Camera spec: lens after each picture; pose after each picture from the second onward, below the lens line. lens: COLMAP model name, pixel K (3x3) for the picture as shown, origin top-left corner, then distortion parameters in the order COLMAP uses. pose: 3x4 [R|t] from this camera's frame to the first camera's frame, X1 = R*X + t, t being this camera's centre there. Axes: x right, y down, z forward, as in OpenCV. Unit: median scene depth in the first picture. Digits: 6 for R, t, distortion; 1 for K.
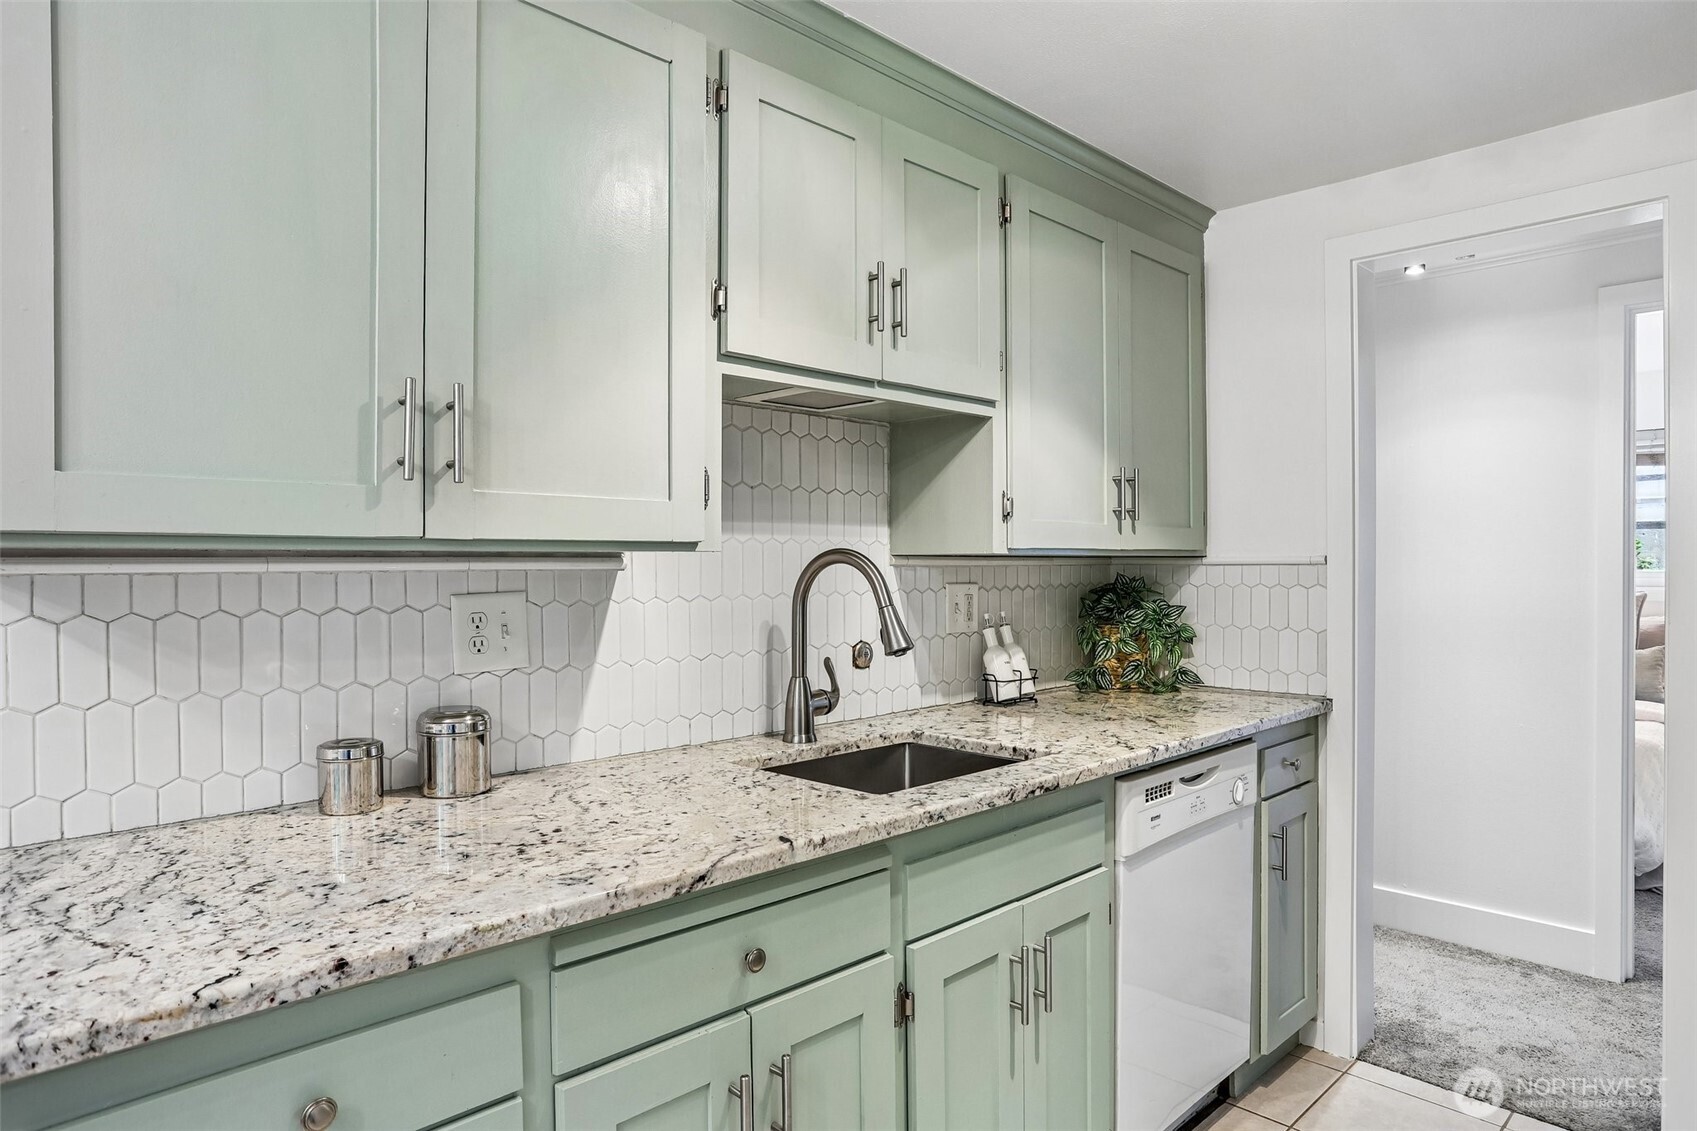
lens RADIAL K [[1025.9, 0, 841.5], [0, 1025.9, 567.6], [0, 0, 1]] dist [-0.057977, 0.020733]
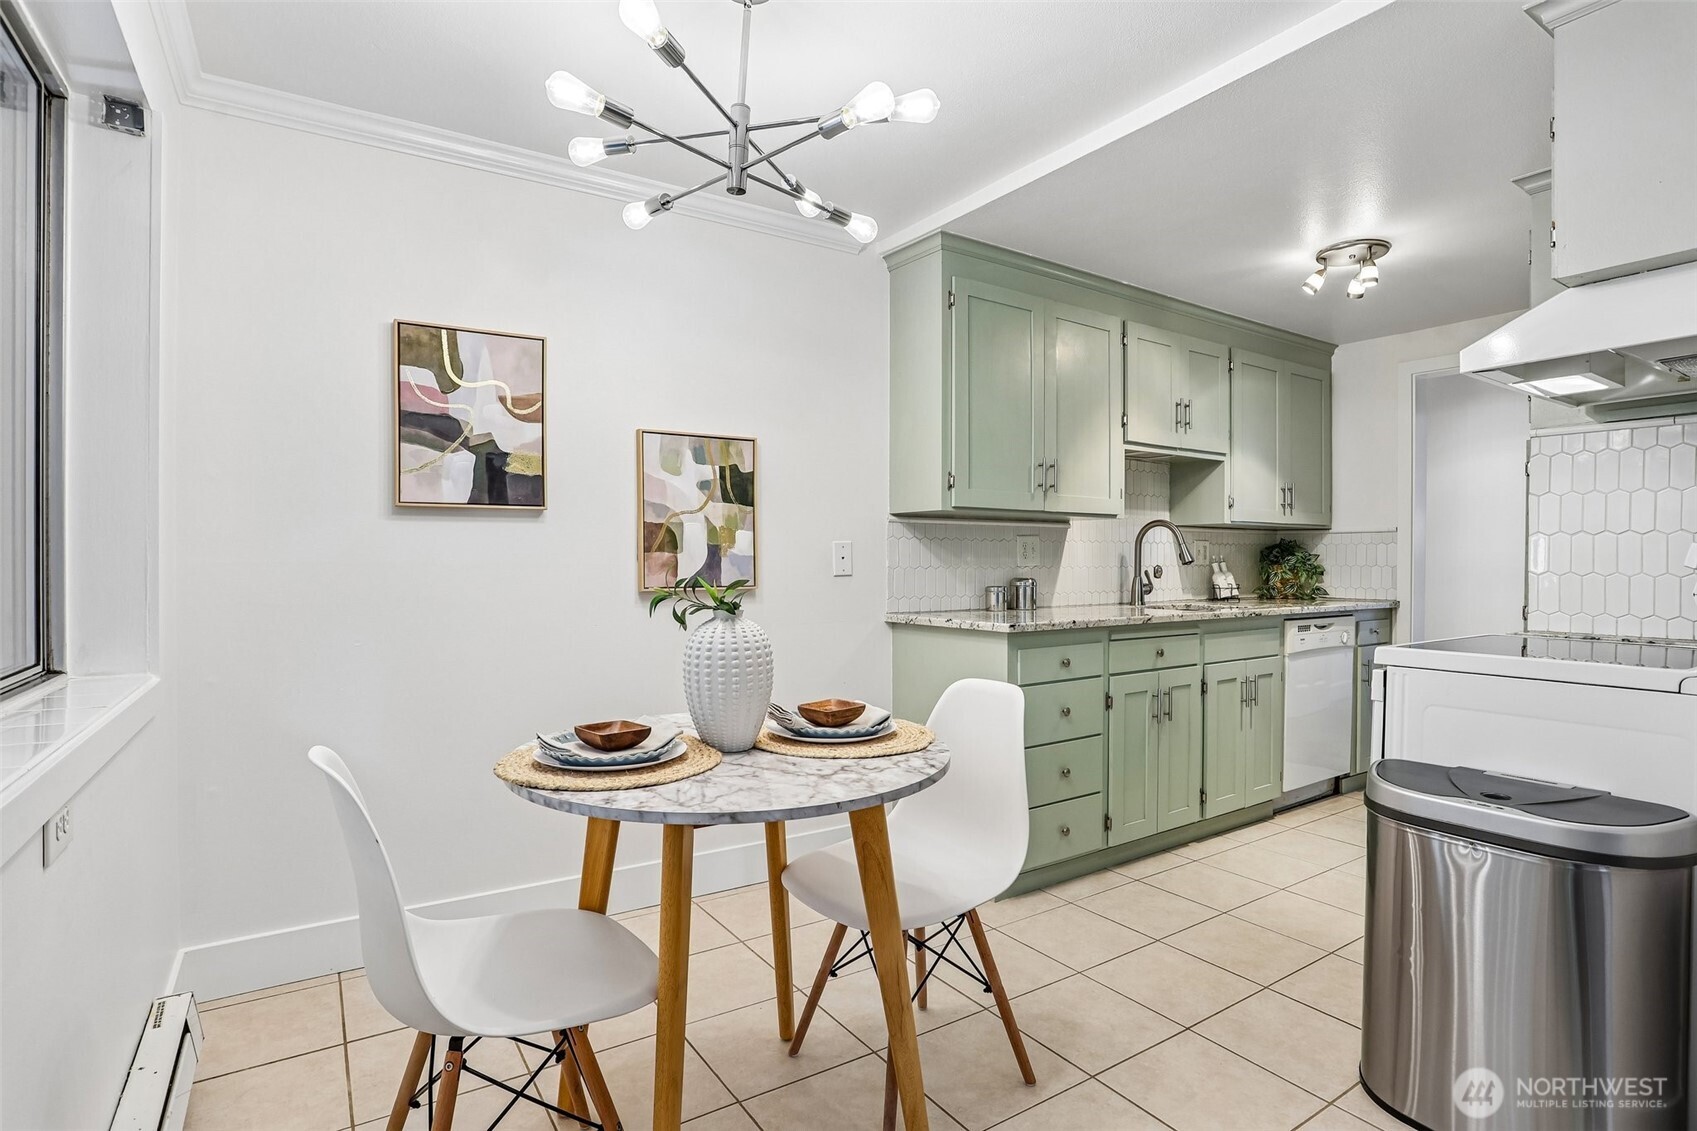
lens RADIAL K [[852.3, 0, 839.3], [0, 852.3, 567.5], [0, 0, 1]] dist [-0.064505, 0.021349]
pose [[0.979669, 0.009248, -0.200408, -0.324159], [-0.007505, 0.999927, 0.009457, 0.075710], [0.200481, -0.007761, 0.979667, -1.010341]]
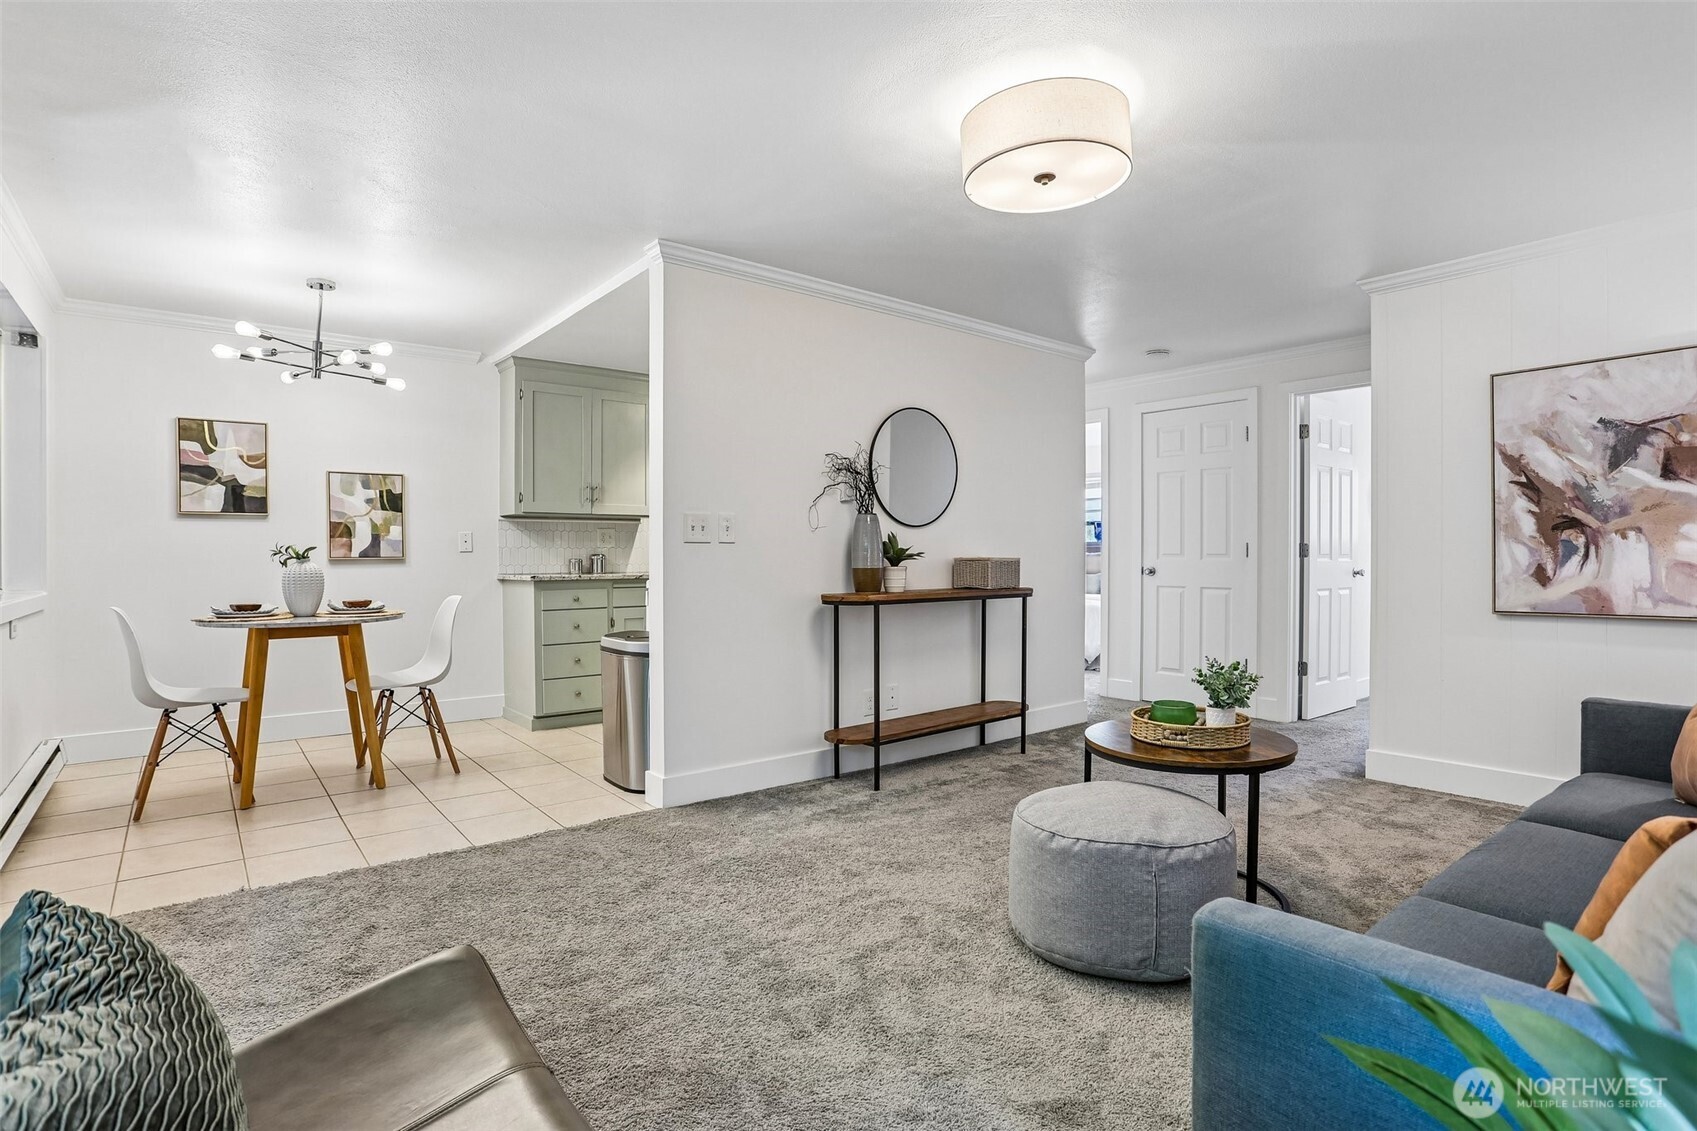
lens RADIAL K [[852.3, 0, 848.9], [0, 852.3, 565.3], [0, 0, 1]] dist [-0.064505, 0.021349]
pose [[0.994592, 0.003088, -0.103810, 0.850734], [-0.002086, 0.999950, 0.009769, 0.118756], [0.103835, -0.009499, 0.994549, -1.999933]]
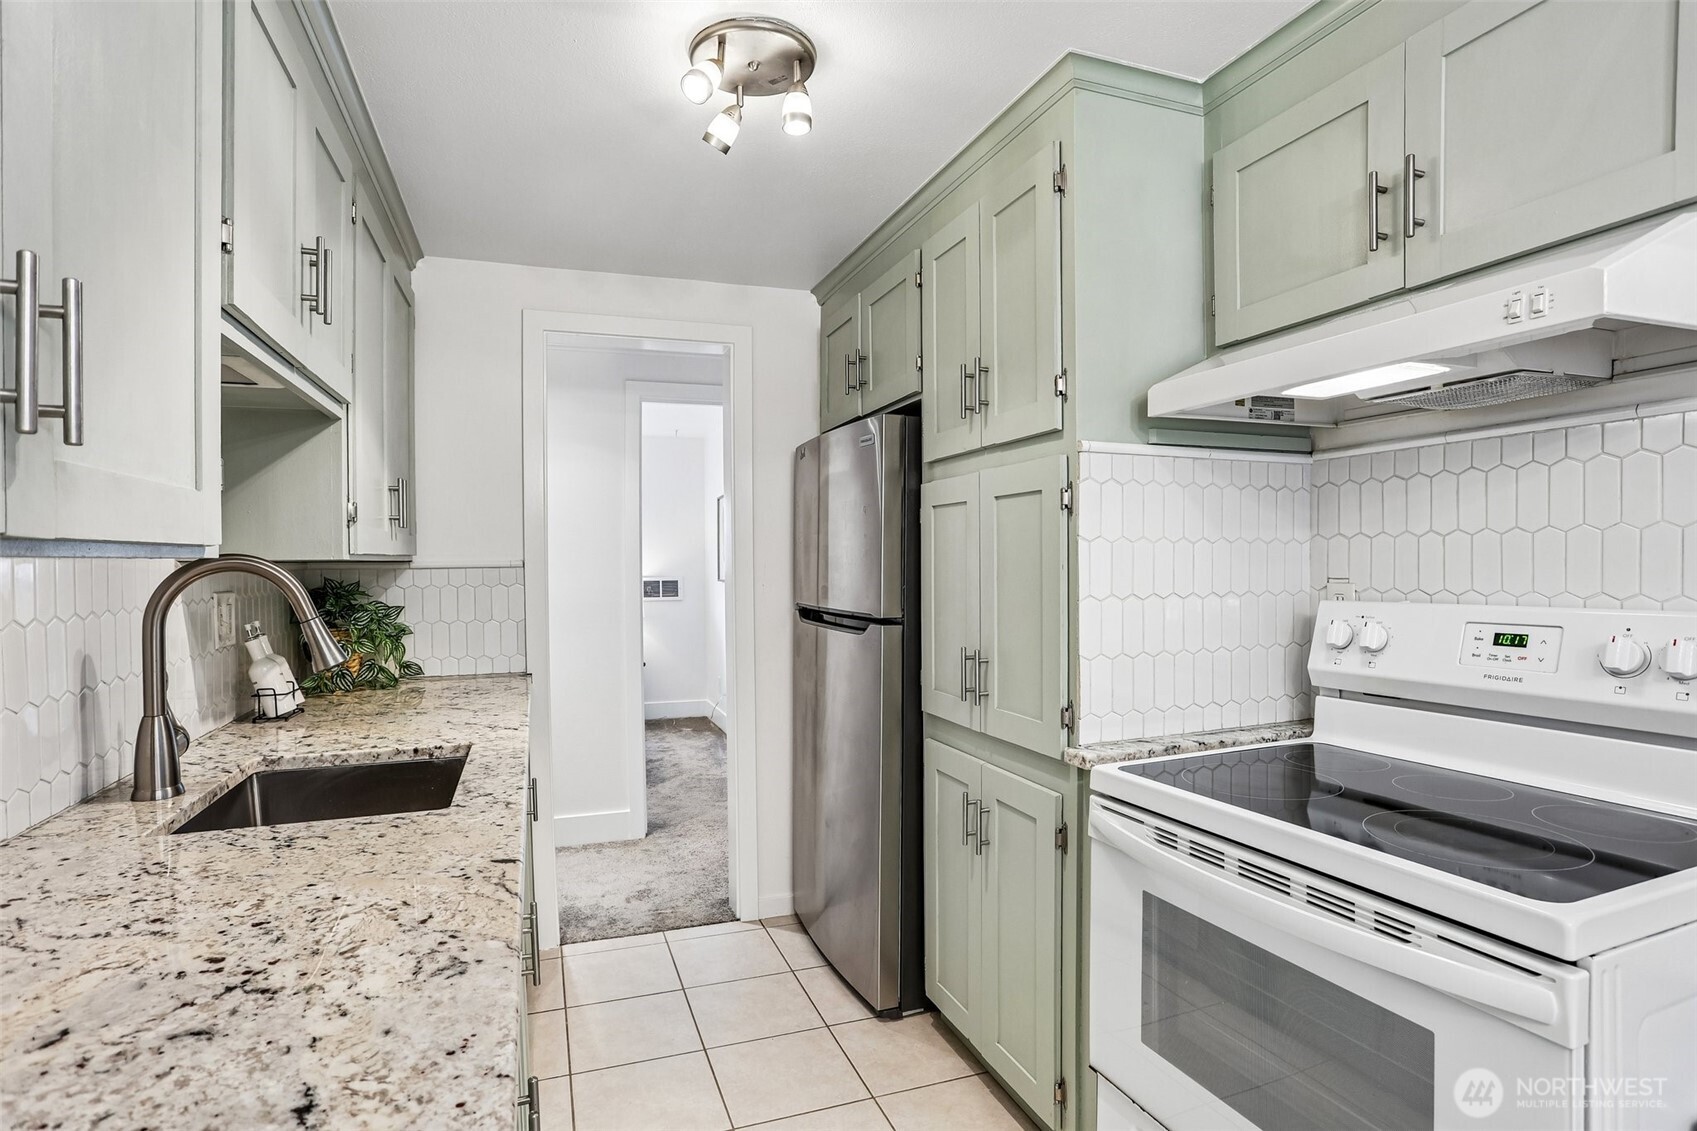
lens RADIAL K [[852.3, 0, 880.0], [0, 852.3, 581.4], [0, 0, 1]] dist [-0.064505, 0.021349]
pose [[0.387315, -0.024424, 0.921624, -0.418471], [0.010210, 0.999701, 0.022202, -0.005921], [-0.921891, 0.000811, 0.387449, 0.247574]]
